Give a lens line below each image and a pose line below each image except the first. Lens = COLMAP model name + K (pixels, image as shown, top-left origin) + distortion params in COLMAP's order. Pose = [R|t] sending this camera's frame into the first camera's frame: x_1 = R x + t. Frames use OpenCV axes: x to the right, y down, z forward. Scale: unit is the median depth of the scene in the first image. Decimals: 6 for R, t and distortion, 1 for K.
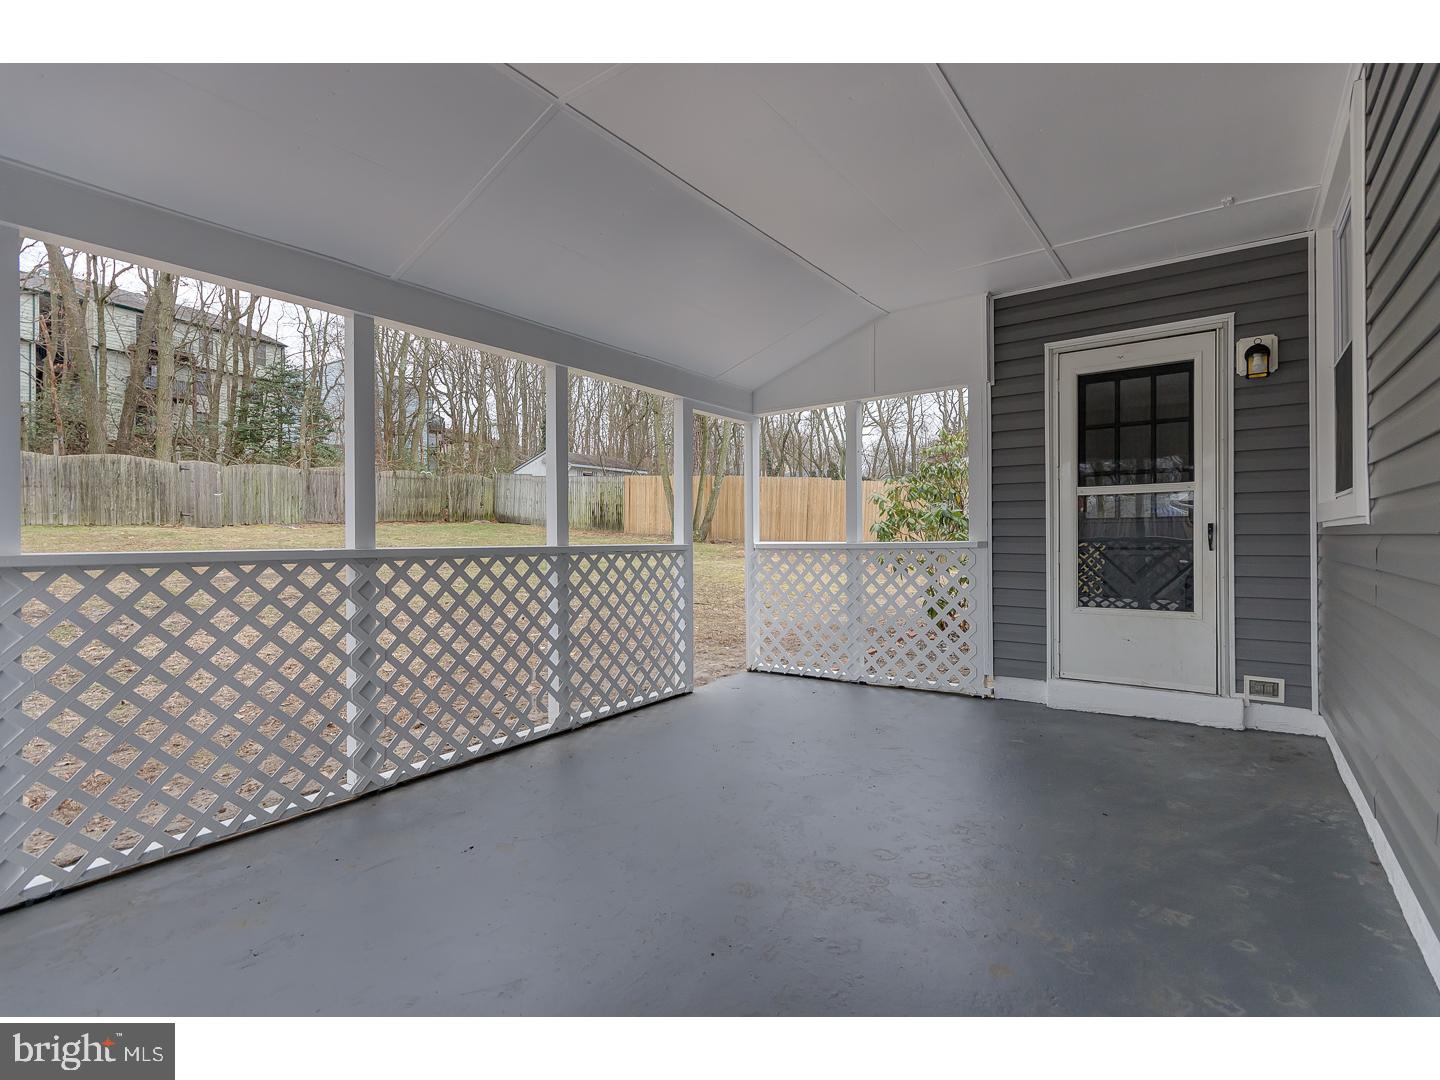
lens RADIAL K [[675.1, 0, 720.2], [0, 675.1, 538.6], [0, 0, 1]] dist [0.000256, 0.000037]
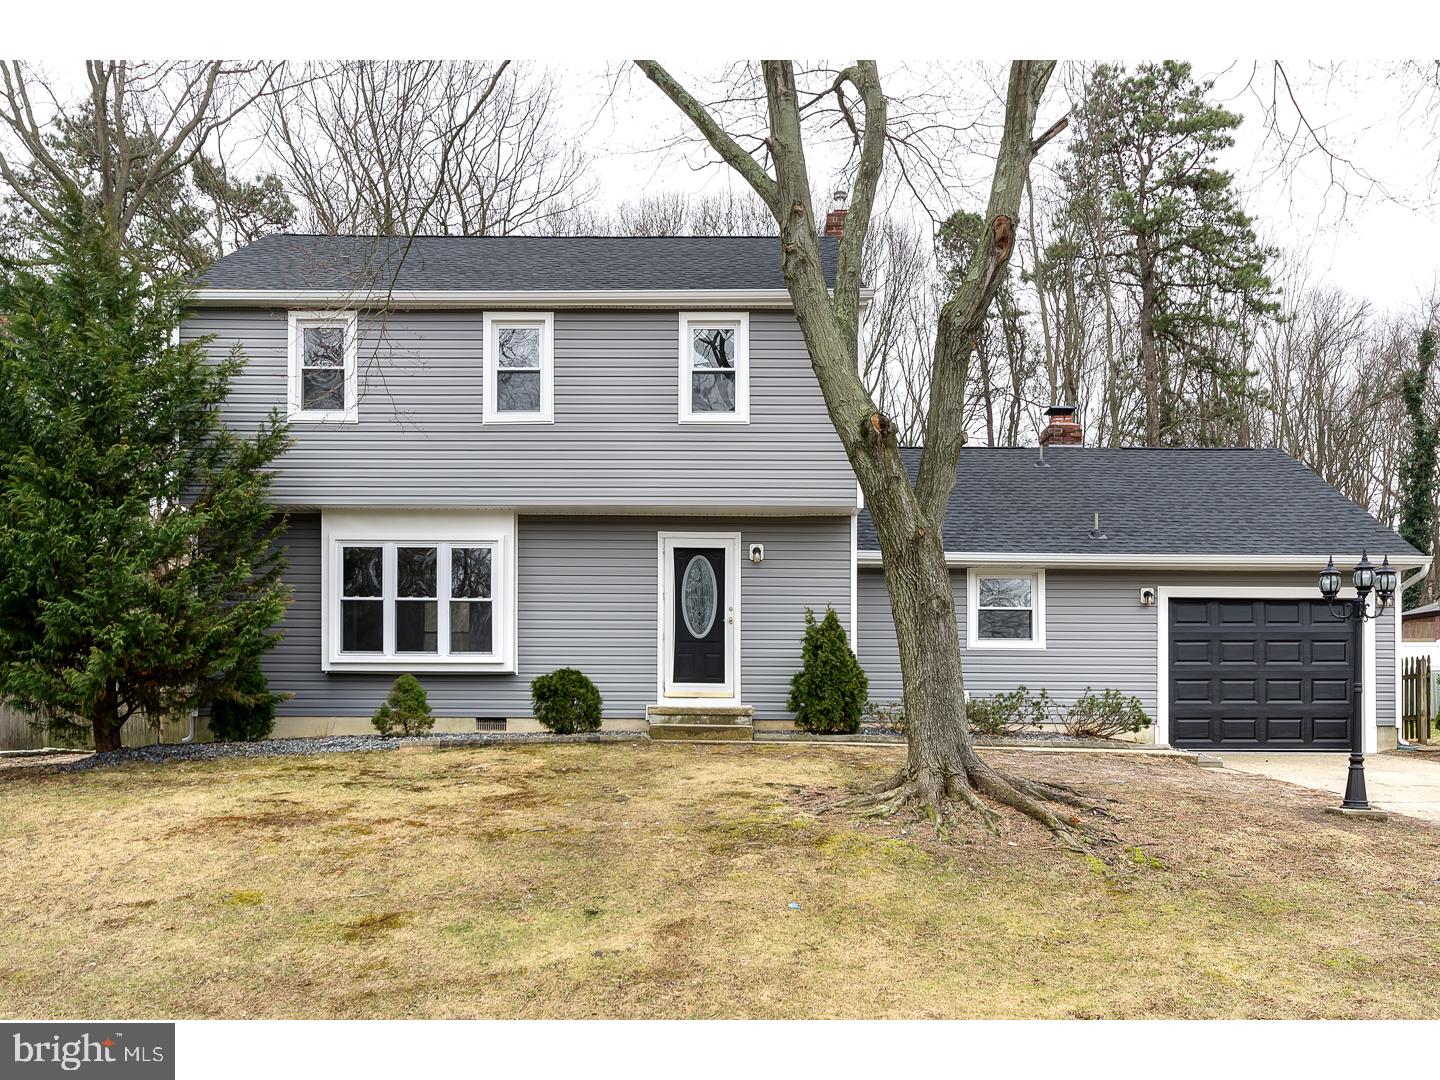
lens RADIAL K [[1209.7, 0, 720.2], [0, 1209.7, 546.8], [0, 0, 1]] dist [0.005914, -0.001249]
pose [[0.801429, 0.007878, 0.598038, -1.419822], [-0.004577, 0.999965, -0.007038, -0.262990], [-0.598072, 0.002904, 0.801437, -1.789854]]
